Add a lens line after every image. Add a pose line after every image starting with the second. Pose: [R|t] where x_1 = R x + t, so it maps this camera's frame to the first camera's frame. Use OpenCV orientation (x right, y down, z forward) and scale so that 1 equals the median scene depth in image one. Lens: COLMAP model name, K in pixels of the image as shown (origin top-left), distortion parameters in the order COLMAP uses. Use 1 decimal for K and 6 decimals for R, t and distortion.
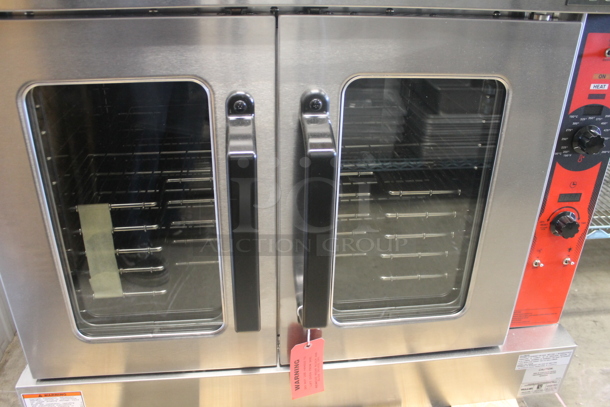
lens RADIAL K [[515.9, 0, 305.0], [0, 515.9, 203.5], [0, 0, 1]] dist [-0.176317, 0.156496]
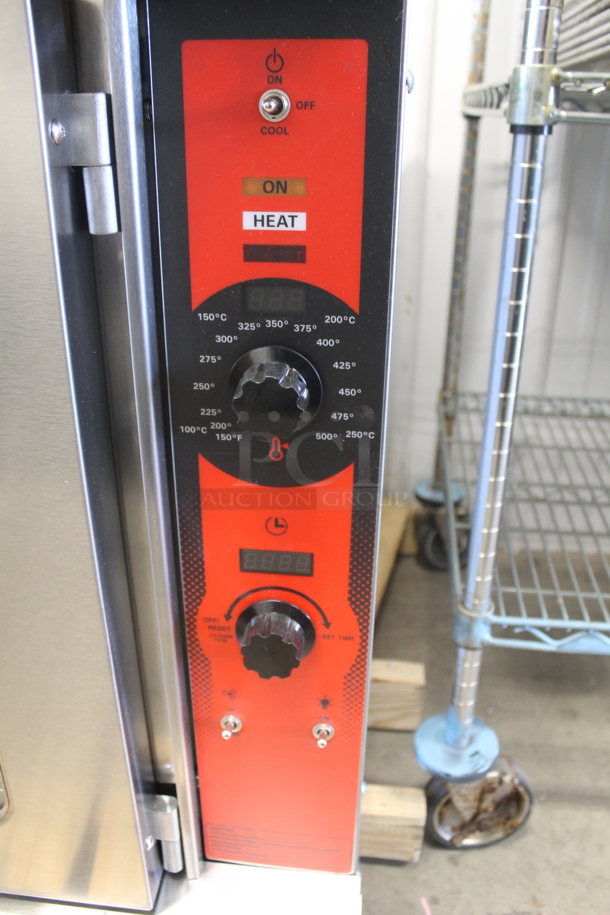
lens RADIAL K [[773.9, 0, 305.0], [0, 773.9, 457.5], [0, 0, 1]] dist [-0.176317, 0.156496]
pose [[0.976387, 0.083185, -0.199369, 0.655885], [-0.087826, 0.996030, -0.014535, -0.077490], [0.197369, 0.031701, 0.979817, 0.492299]]
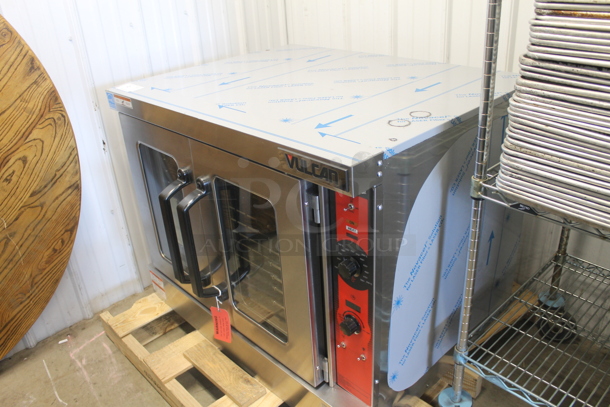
lens RADIAL K [[515.9, 0, 305.0], [0, 515.9, 203.5], [0, 0, 1]] dist [-0.176317, 0.156496]
pose [[0.593478, 0.310265, -0.742644, 1.361356], [-0.296894, 0.942031, 0.156306, -0.430899], [0.748090, 0.127723, 0.651190, 0.022852]]
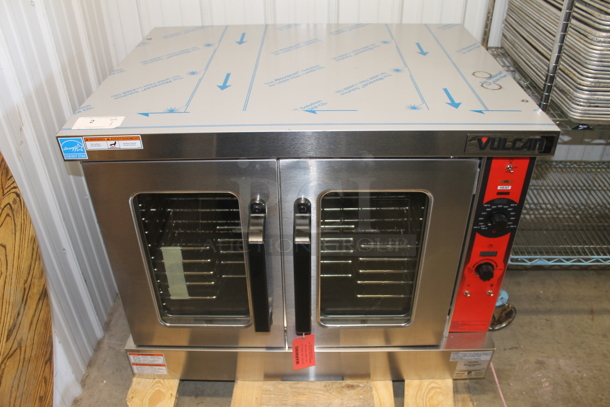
lens RADIAL K [[515.9, 0, 305.0], [0, 515.9, 203.5], [0, 0, 1]] dist [-0.176317, 0.156496]
pose [[0.991589, 0.045797, -0.121056, 0.178819], [-0.030261, 0.991416, 0.127193, -0.328115], [0.125842, -0.122460, 0.984463, -0.489063]]
